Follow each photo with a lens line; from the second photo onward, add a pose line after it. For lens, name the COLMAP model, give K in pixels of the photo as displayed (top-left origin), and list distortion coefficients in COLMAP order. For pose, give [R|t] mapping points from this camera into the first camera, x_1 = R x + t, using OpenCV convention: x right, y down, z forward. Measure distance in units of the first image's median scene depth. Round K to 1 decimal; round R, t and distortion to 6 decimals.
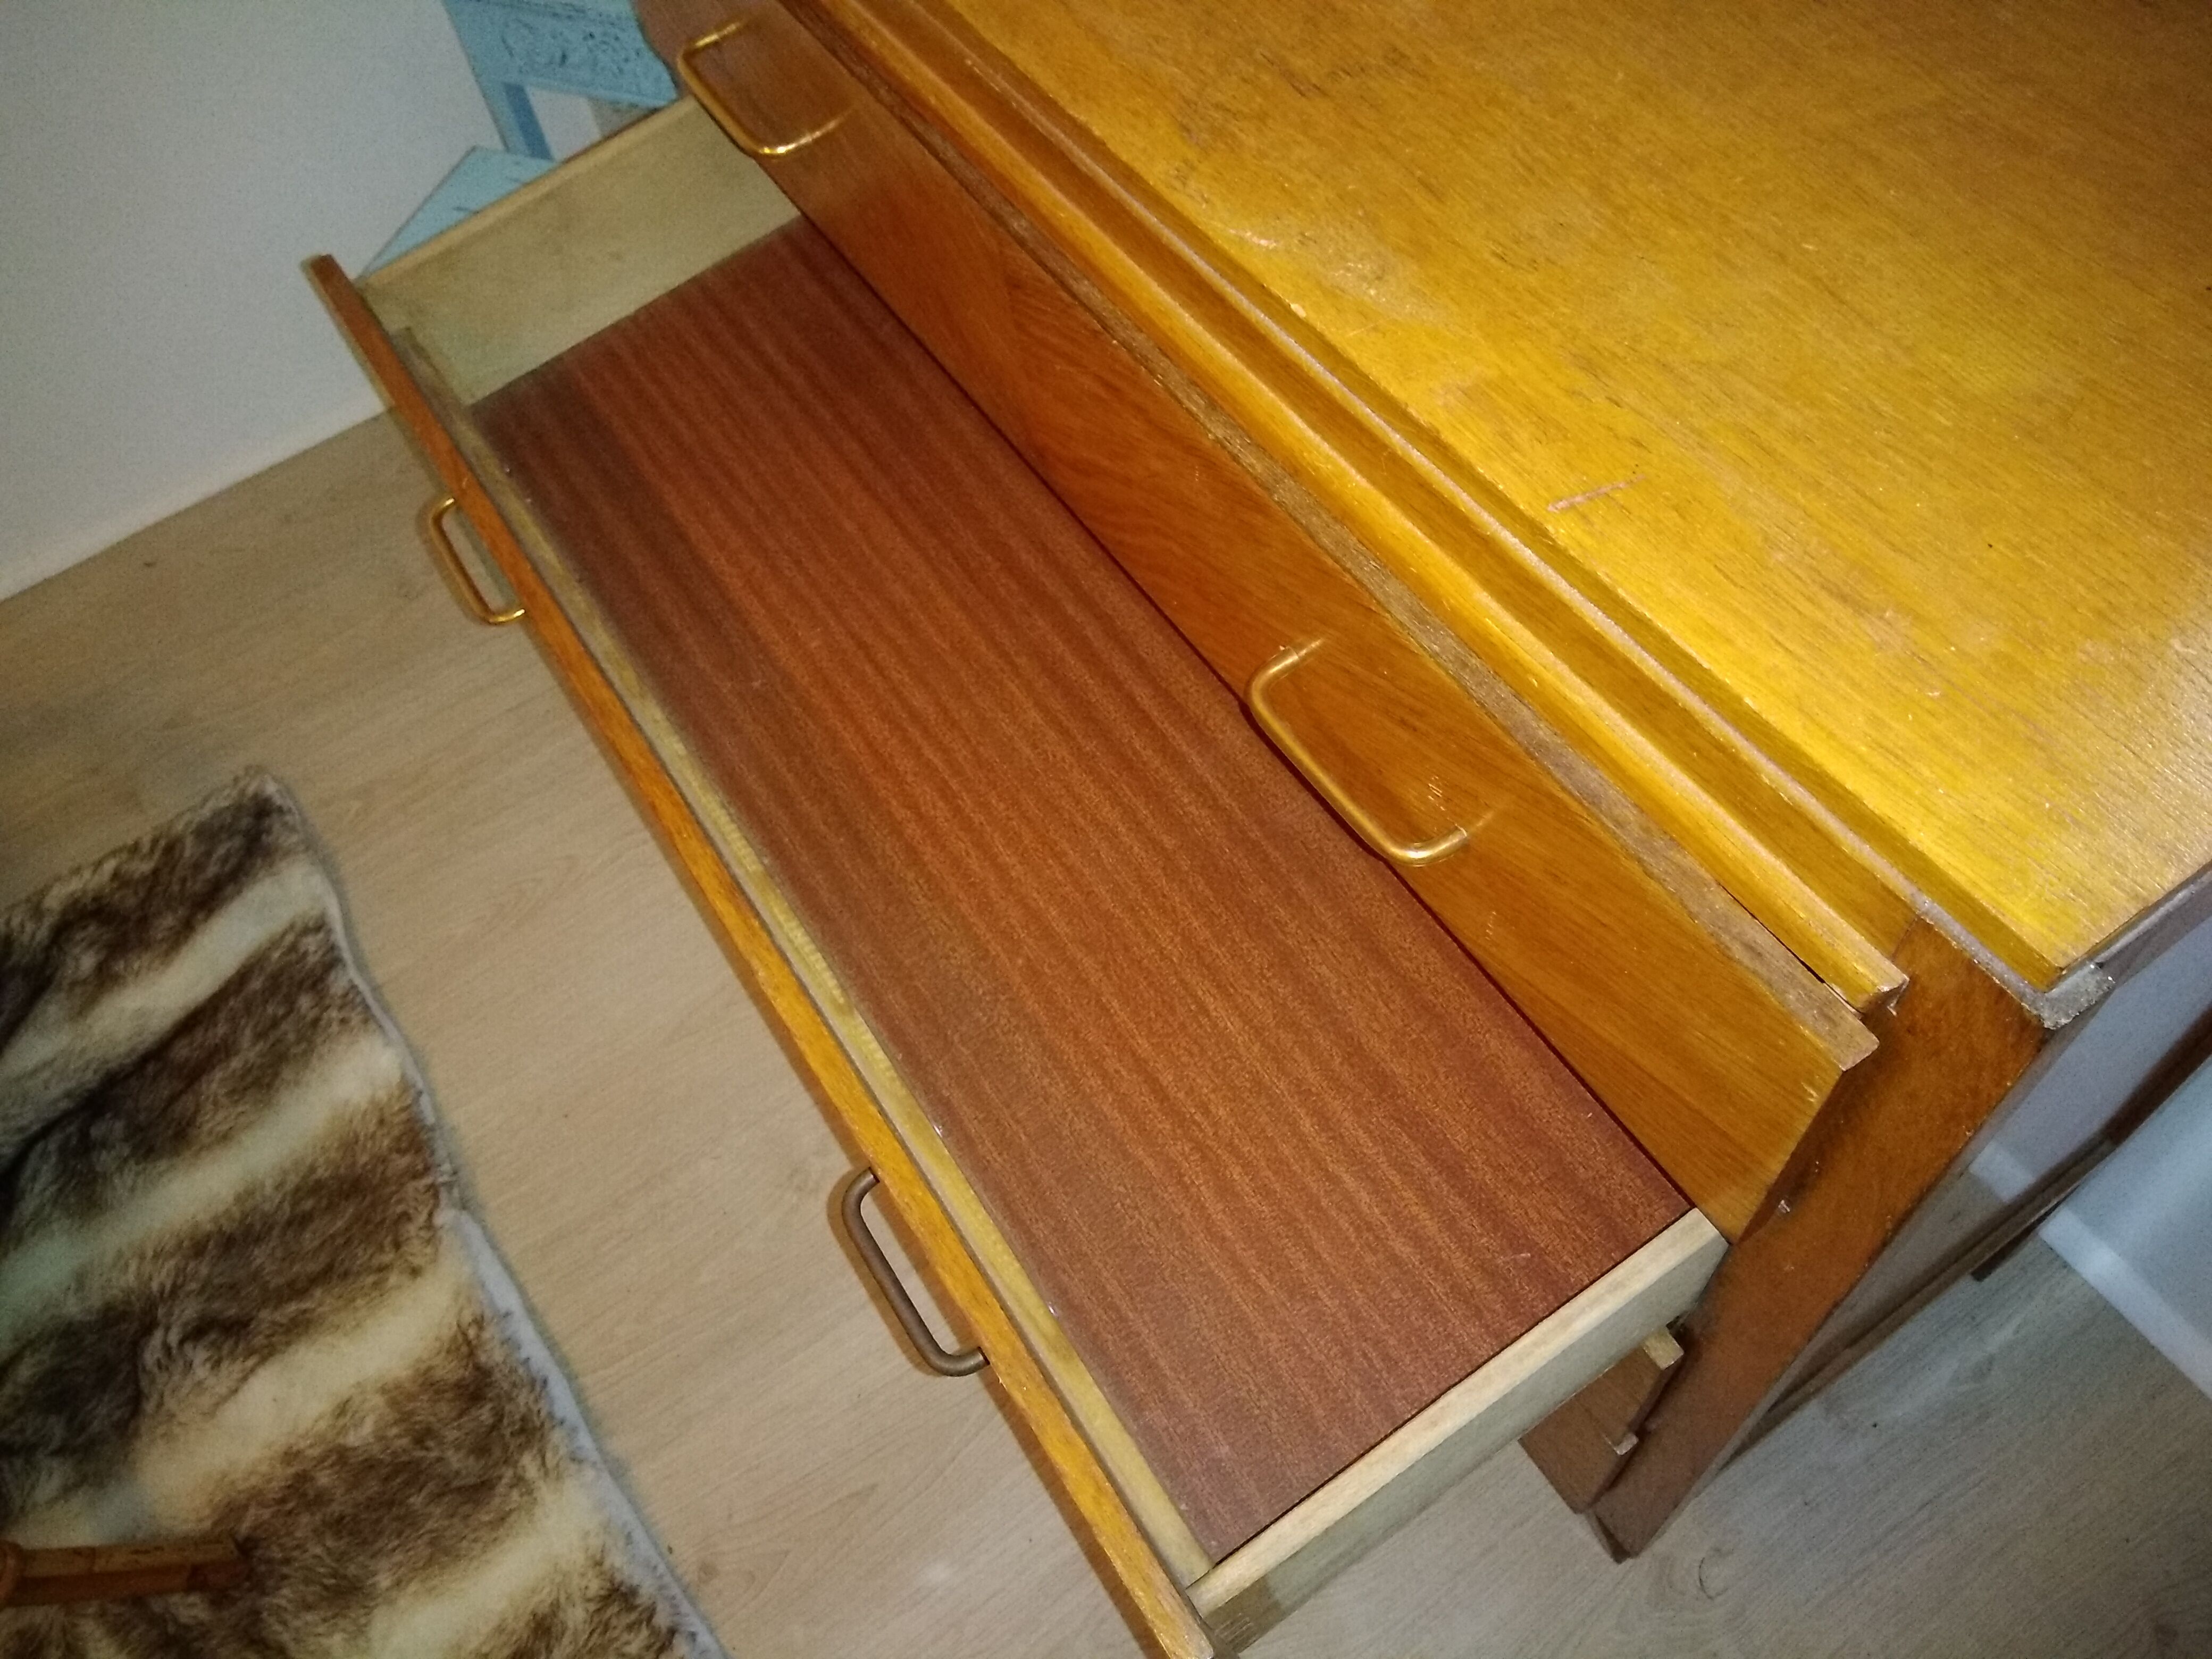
lens RADIAL K [[1677.4, 0, 1095.0], [0, 1677.4, 841.8], [0, 0, 1]] dist [0.088931, -0.131057]
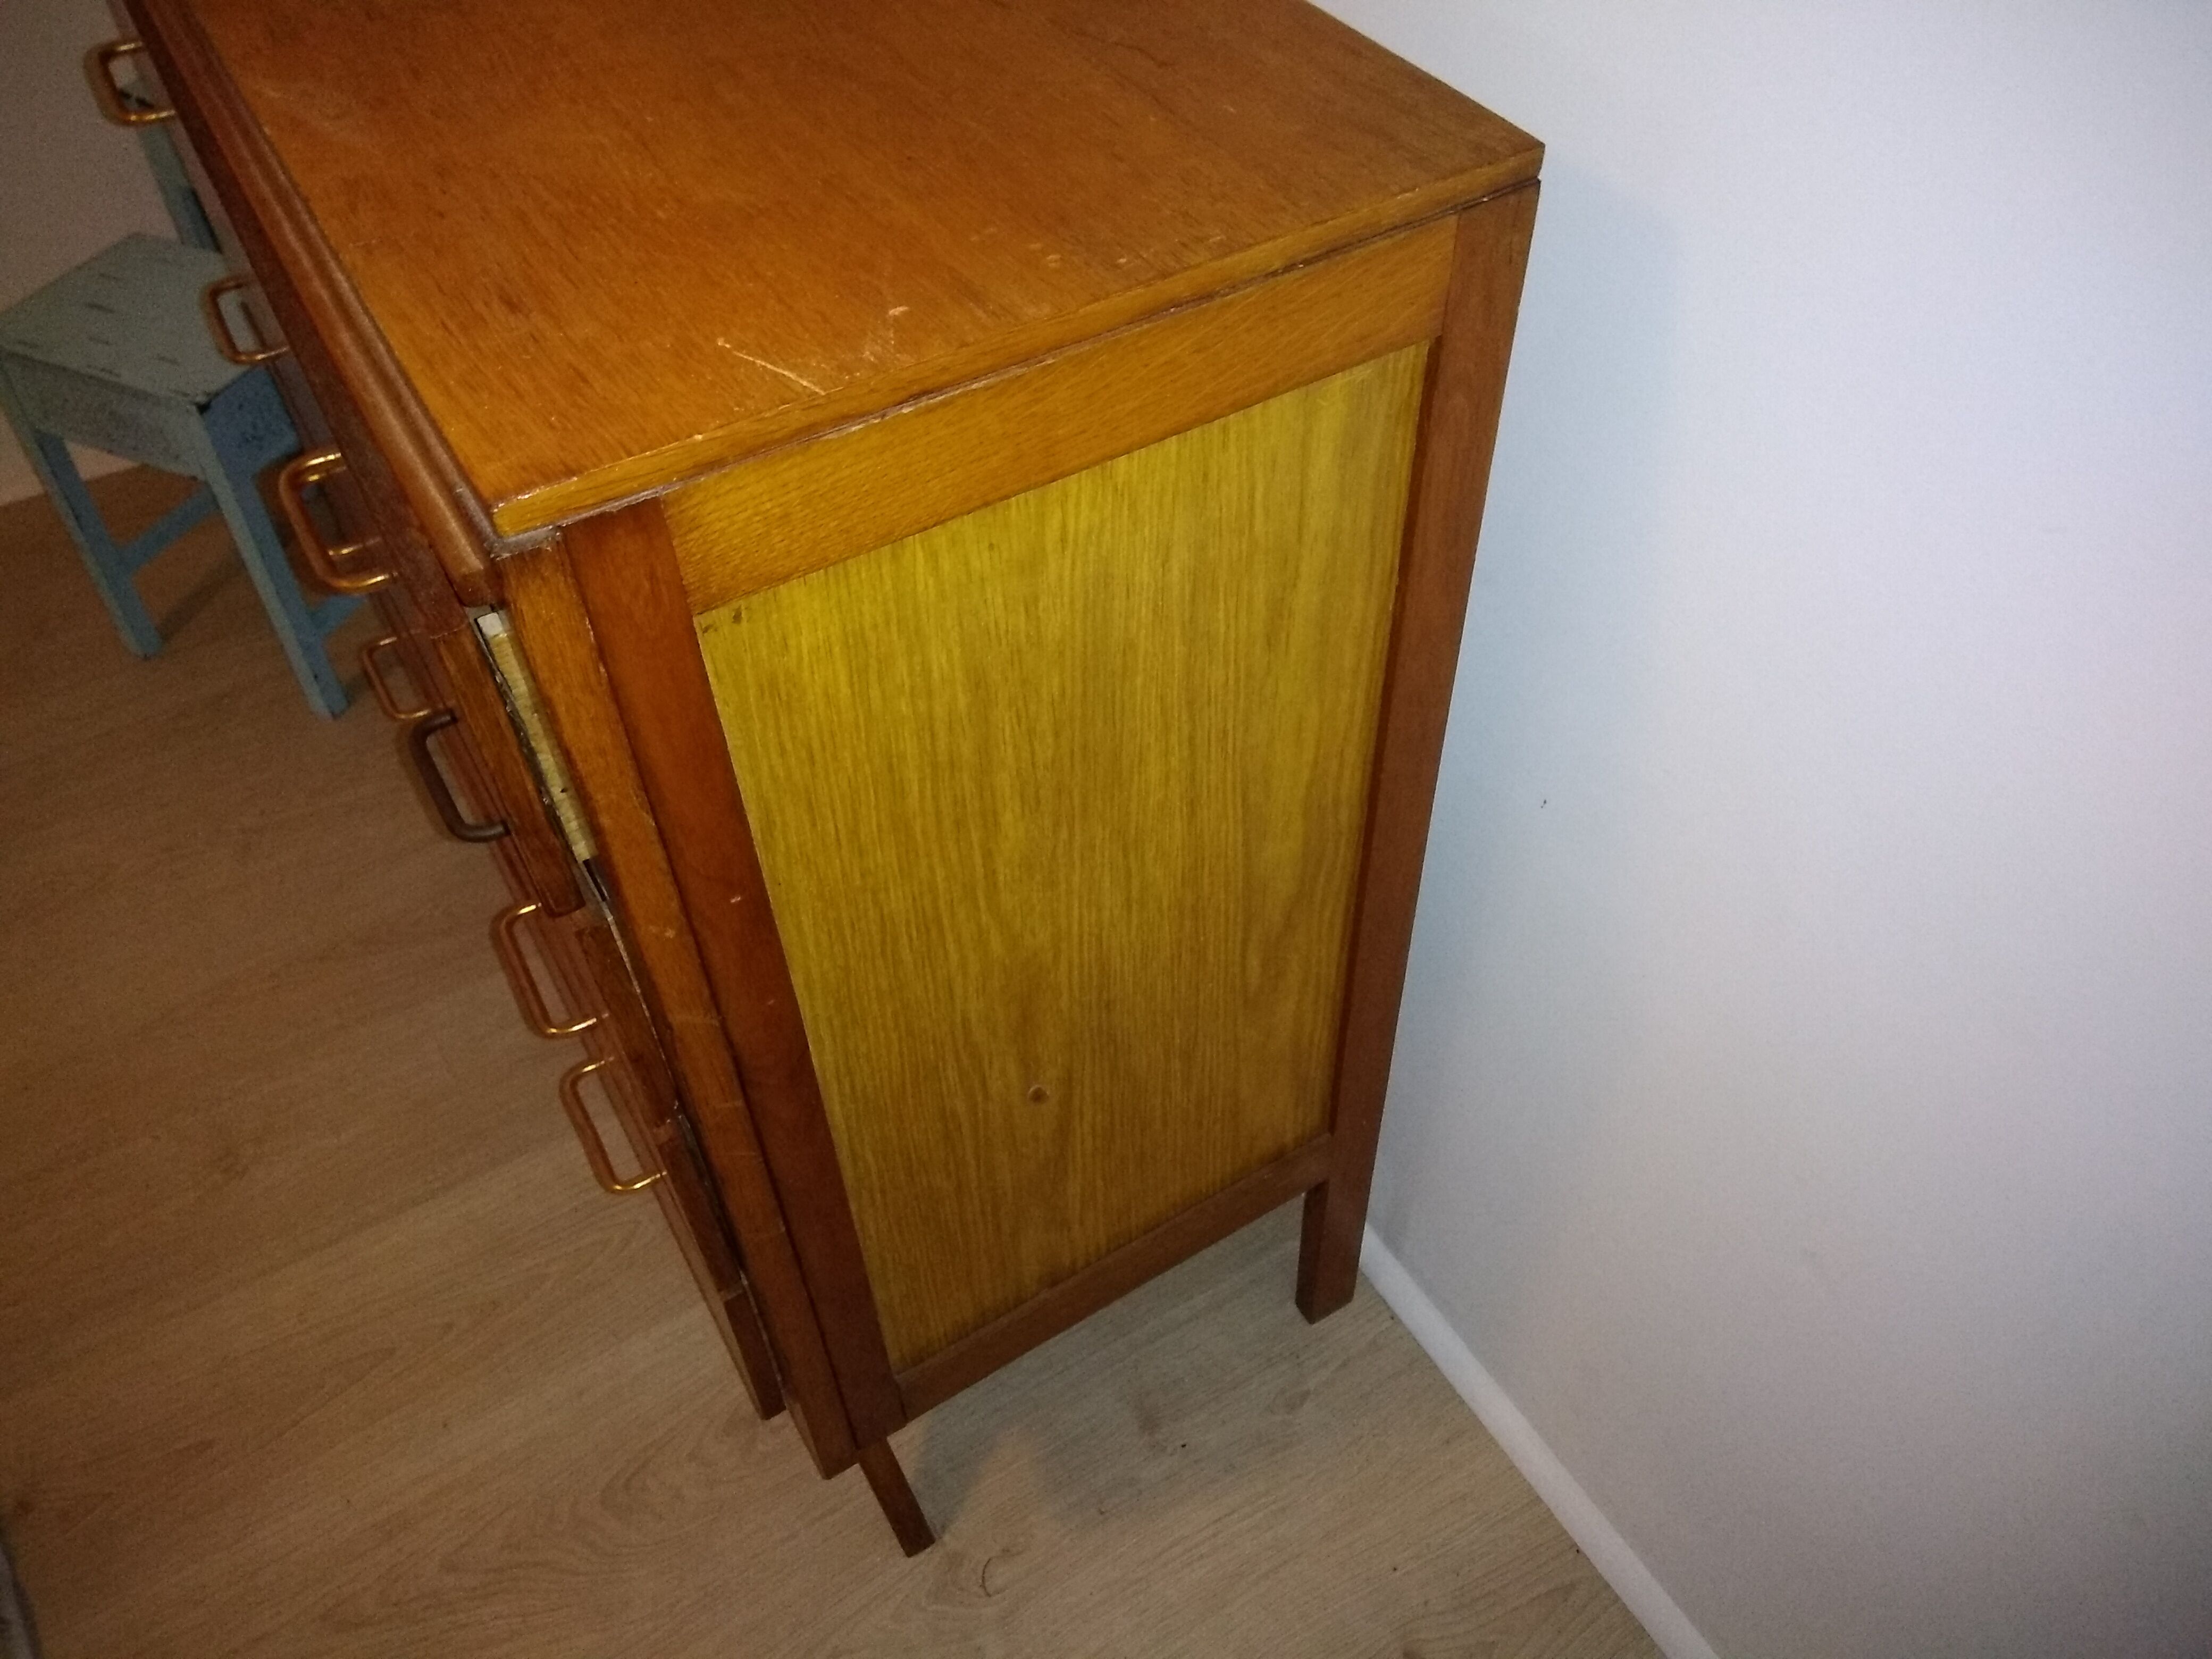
lens RADIAL K [[1677.4, 0, 1095.0], [0, 1677.4, 841.8], [0, 0, 1]] dist [0.088931, -0.131057]
pose [[0.995377, 0.091769, 0.028342, 0.686082], [-0.085139, 0.979632, -0.181860, 0.350563], [-0.044453, 0.178606, 0.982916, -0.163054]]
